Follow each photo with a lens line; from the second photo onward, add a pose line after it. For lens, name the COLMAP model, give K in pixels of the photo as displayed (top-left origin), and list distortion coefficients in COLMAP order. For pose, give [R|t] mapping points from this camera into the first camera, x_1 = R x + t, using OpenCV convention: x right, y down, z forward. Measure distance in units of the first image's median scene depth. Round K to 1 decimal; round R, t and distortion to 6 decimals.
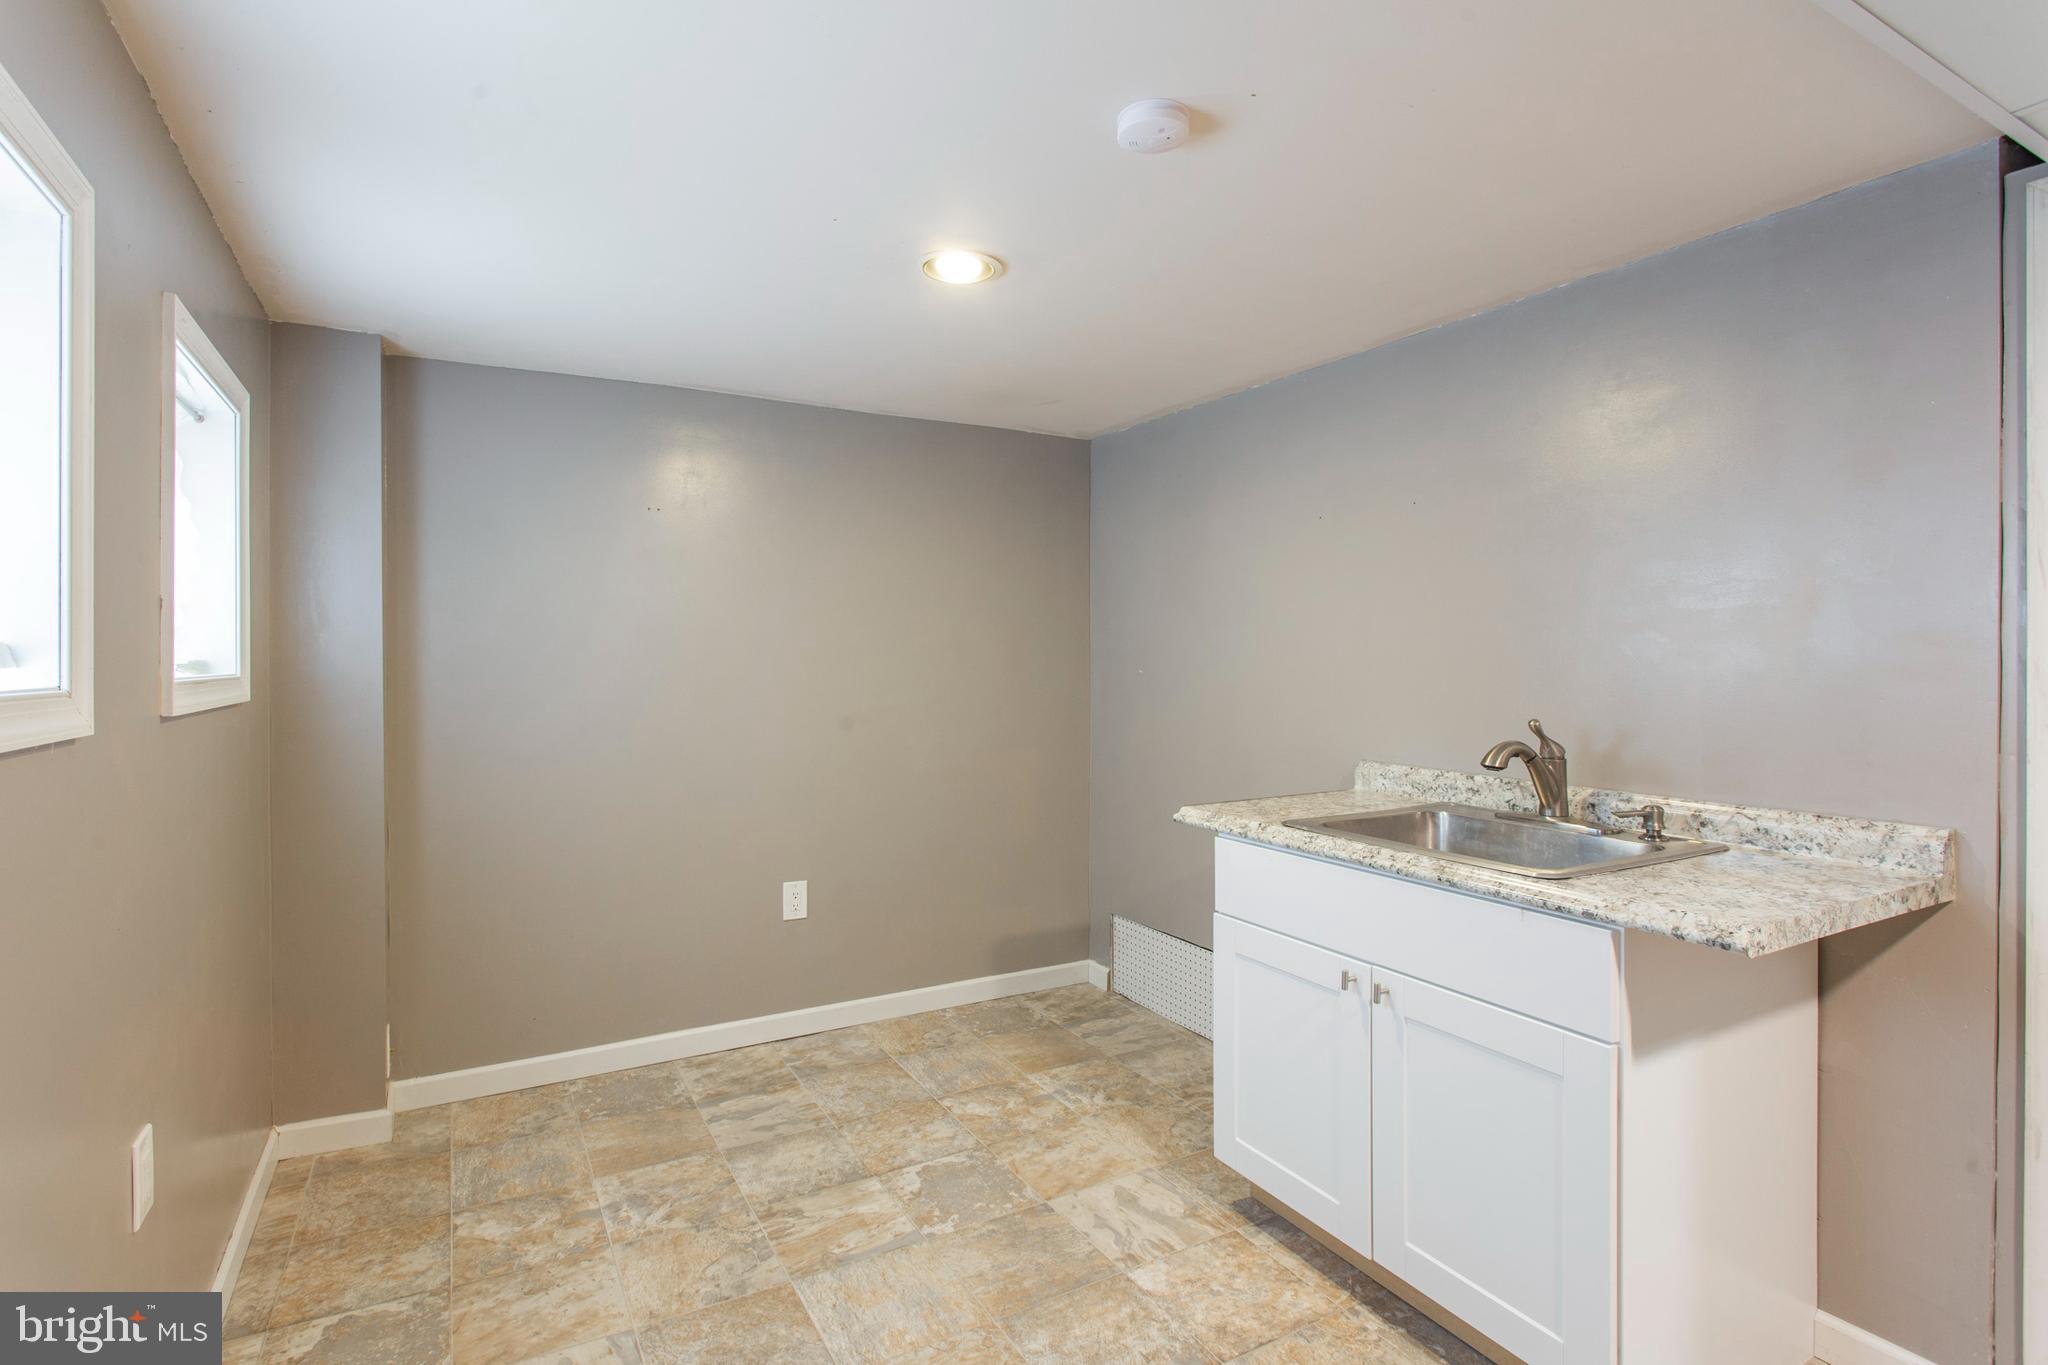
lens RADIAL K [[998.8, 0, 1025.4], [0, 998.8, 664.4], [0, 0, 1]] dist [-0.016946, 0.008698]
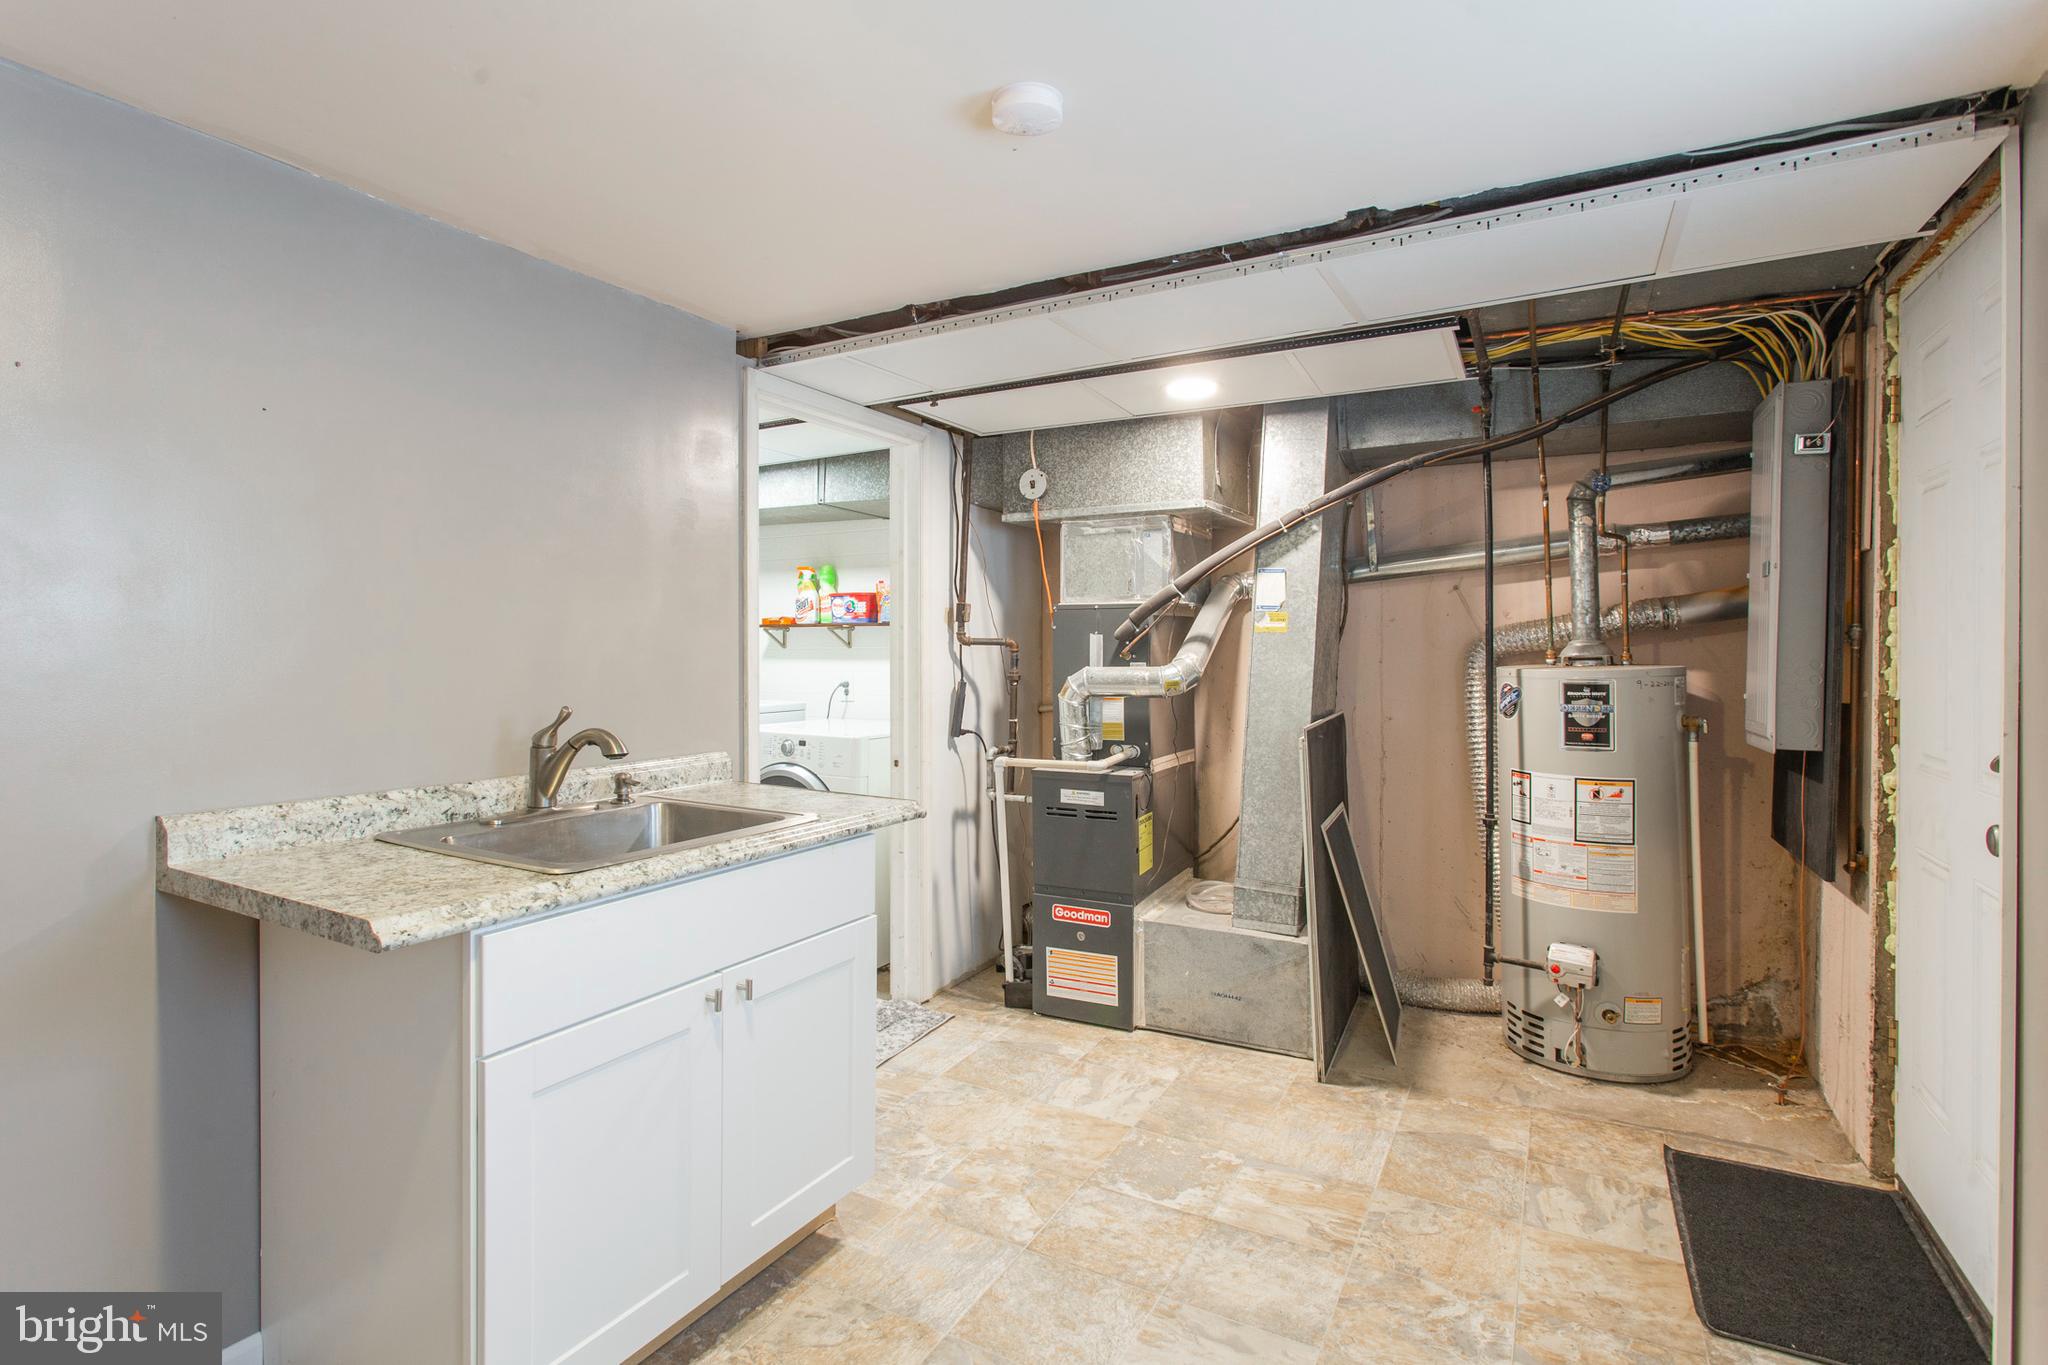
lens RADIAL K [[998.8, 0, 1027.0], [0, 998.8, 669.2], [0, 0, 1]] dist [-0.016946, 0.008698]
pose [[-0.526084, -0.016719, 0.850268, -0.864456], [0.017526, 0.999381, 0.030496, -0.005947], [-0.850252, 0.030945, -0.525466, 1.692070]]
